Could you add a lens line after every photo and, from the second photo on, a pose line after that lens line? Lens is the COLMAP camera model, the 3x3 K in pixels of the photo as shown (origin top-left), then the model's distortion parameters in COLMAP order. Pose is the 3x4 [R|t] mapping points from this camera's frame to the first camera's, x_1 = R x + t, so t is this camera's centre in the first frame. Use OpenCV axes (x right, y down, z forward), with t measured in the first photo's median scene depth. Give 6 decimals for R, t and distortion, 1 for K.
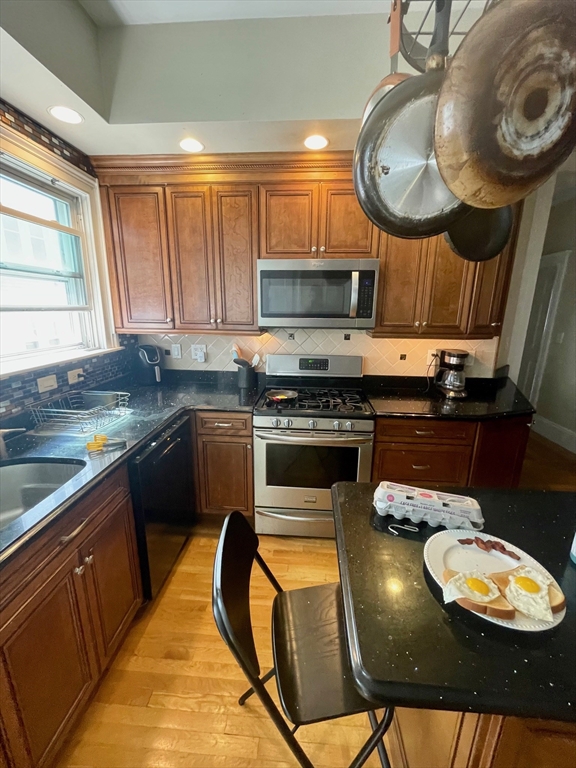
lens RADIAL K [[313.2, 0, 288.0], [0, 313.2, 383.3], [0, 0, 1]] dist [-0.002862, 0.000729]
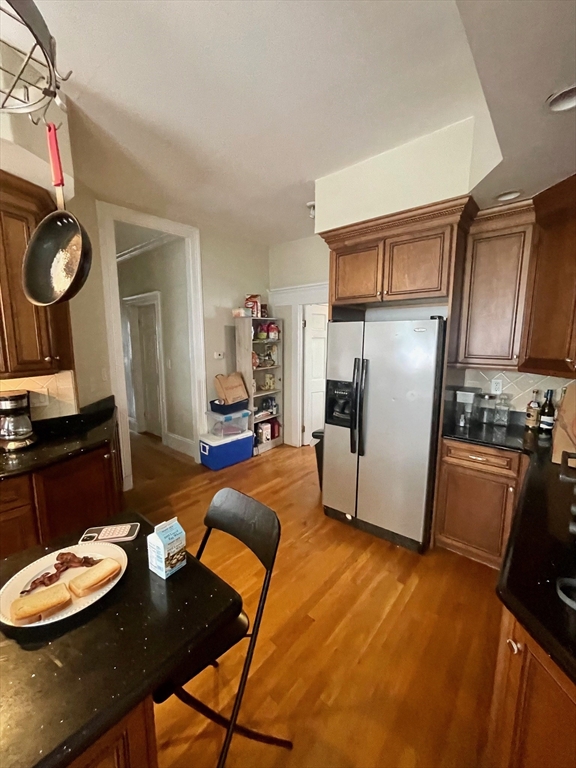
lens RADIAL K [[313.2, 0, 287.4], [0, 313.2, 384.6], [0, 0, 1]] dist [-0.002862, 0.000729]
pose [[0.592324, -0.124556, 0.796014, 0.405103], [0.196365, 0.980504, 0.007306, 0.017647], [-0.781404, 0.151982, 0.605234, -0.102022]]
